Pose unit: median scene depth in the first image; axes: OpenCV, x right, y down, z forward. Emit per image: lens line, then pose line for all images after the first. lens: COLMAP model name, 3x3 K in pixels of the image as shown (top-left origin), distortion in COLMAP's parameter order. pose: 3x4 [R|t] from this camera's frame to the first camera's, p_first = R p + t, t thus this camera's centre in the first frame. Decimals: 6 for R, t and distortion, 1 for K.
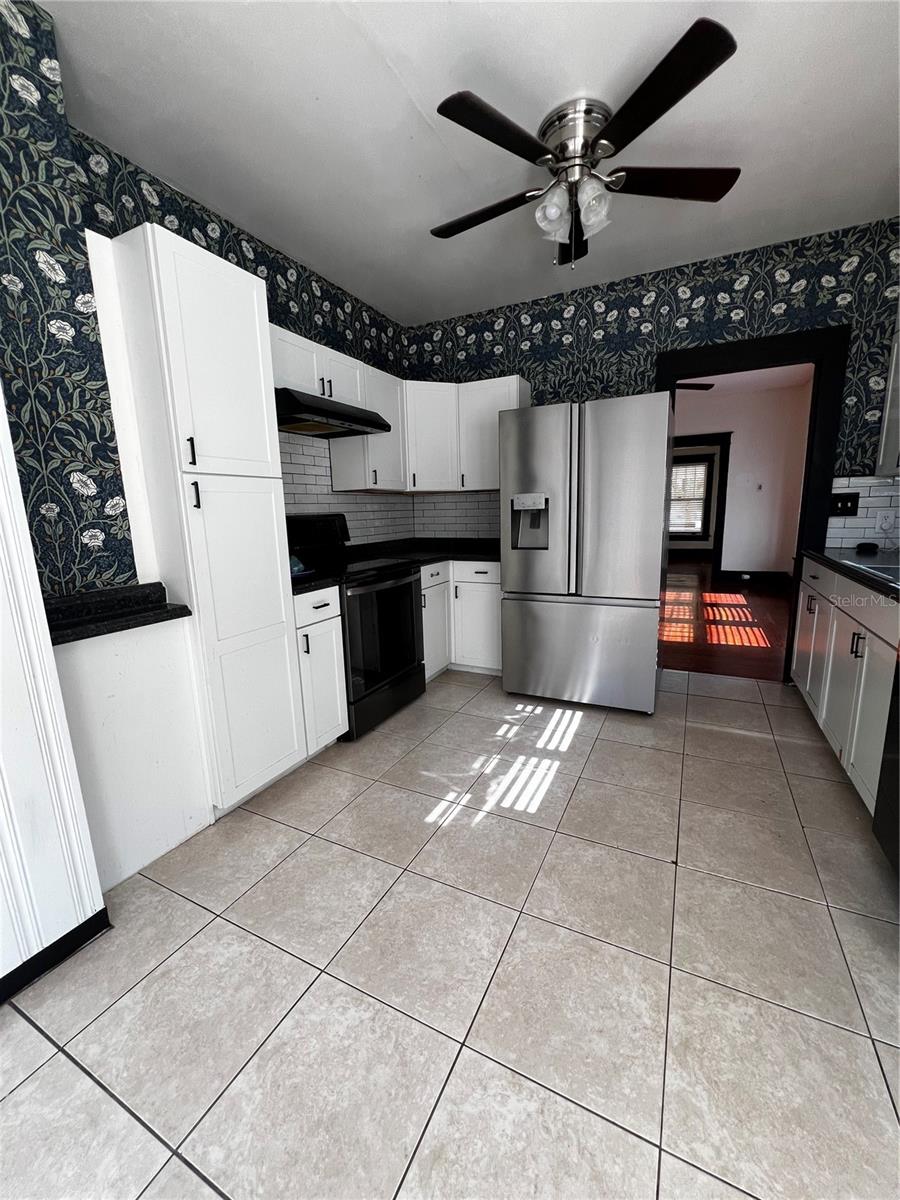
lens RADIAL K [[482.5, 0, 449.2], [0, 482.5, 599.6], [0, 0, 1]] dist [-0.001313, 0.000917]
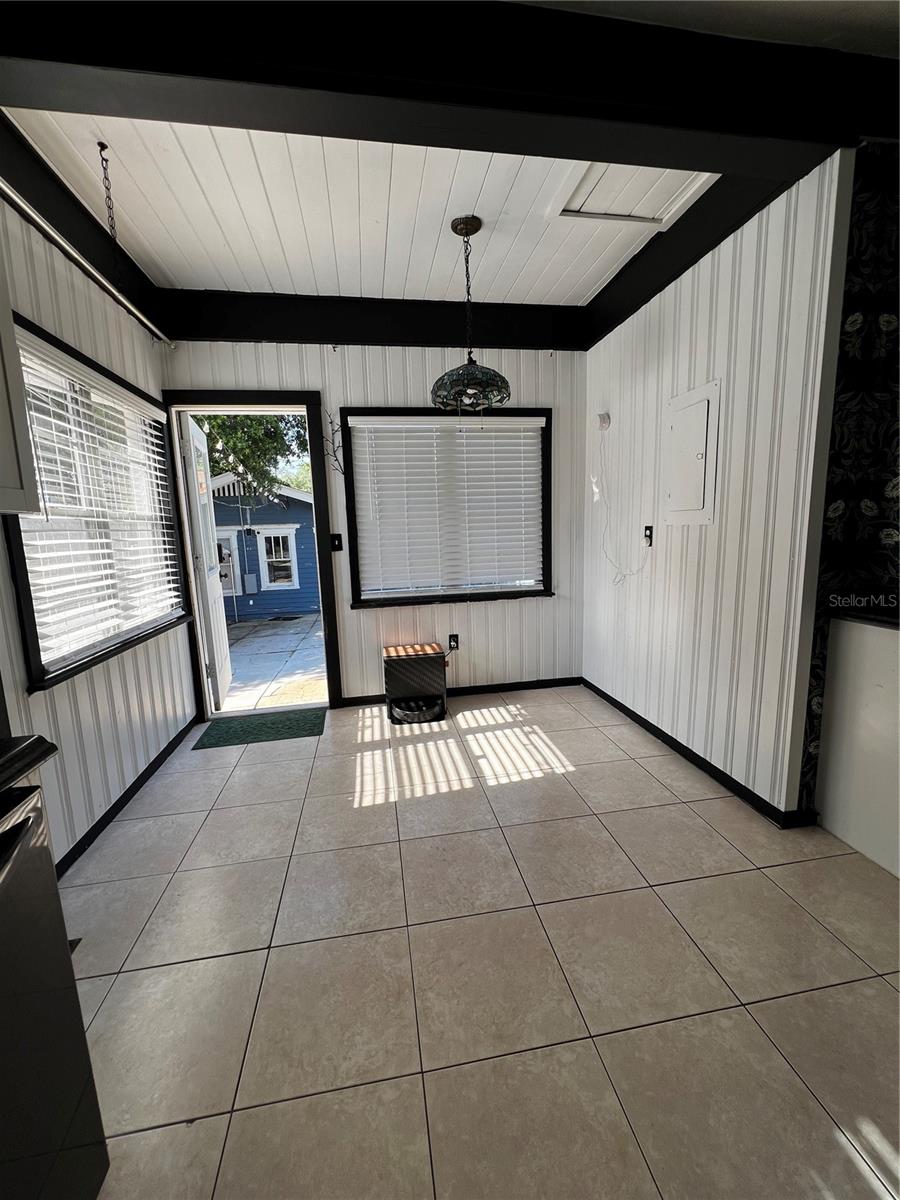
lens RADIAL K [[482.5, 0, 449.2], [0, 482.5, 599.6], [0, 0, 1]] dist [-0.001313, 0.000917]
pose [[-0.804465, 0.140939, -0.577038, 0.373990], [-0.056040, 0.949102, 0.309942, -0.146571], [0.591351, 0.281675, -0.755621, 0.676929]]
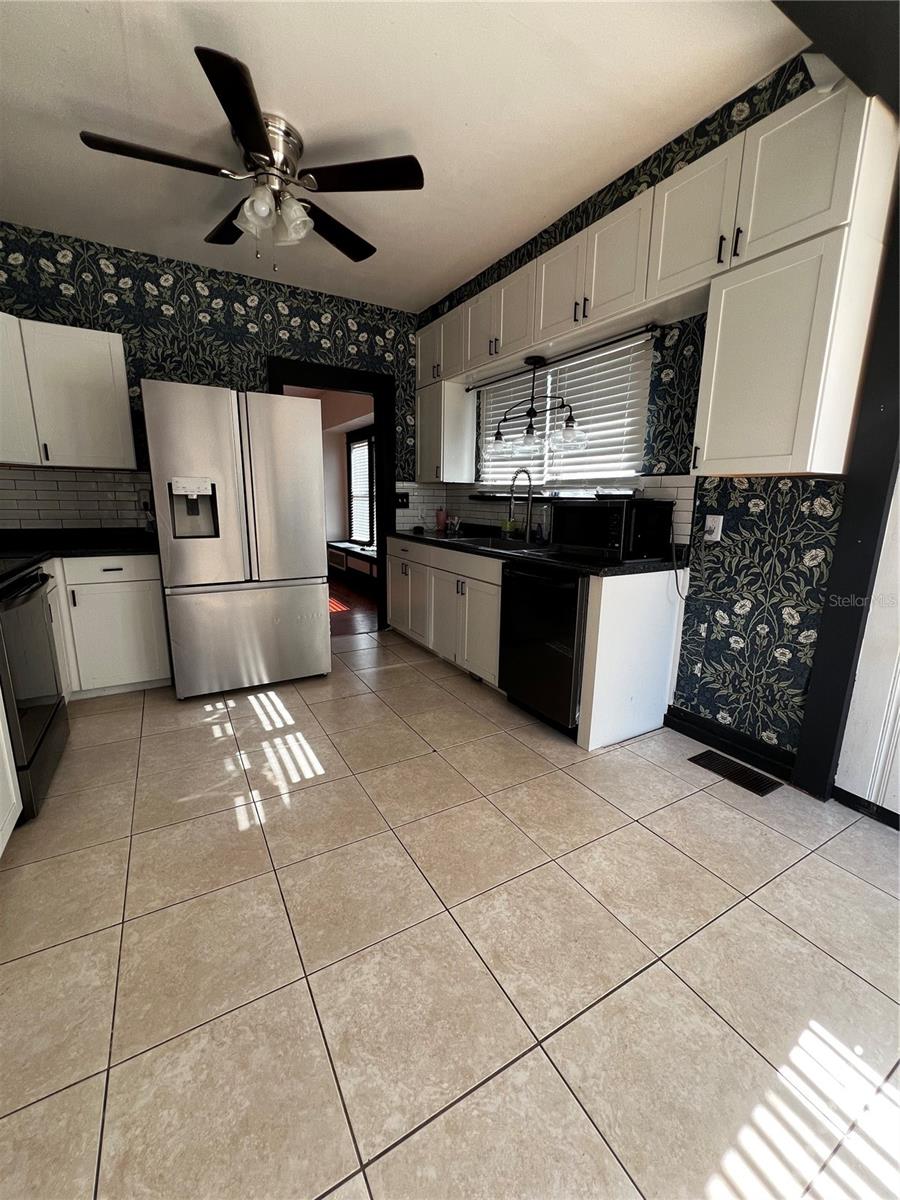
lens RADIAL K [[482.5, 0, 449.2], [0, 482.5, 599.6], [0, 0, 1]] dist [-0.001313, 0.000917]
pose [[0.543964, -0.138819, 0.827546, -0.375940], [0.123566, 0.988721, 0.084634, -0.005664], [-0.829961, 0.056219, 0.554982, 0.091825]]
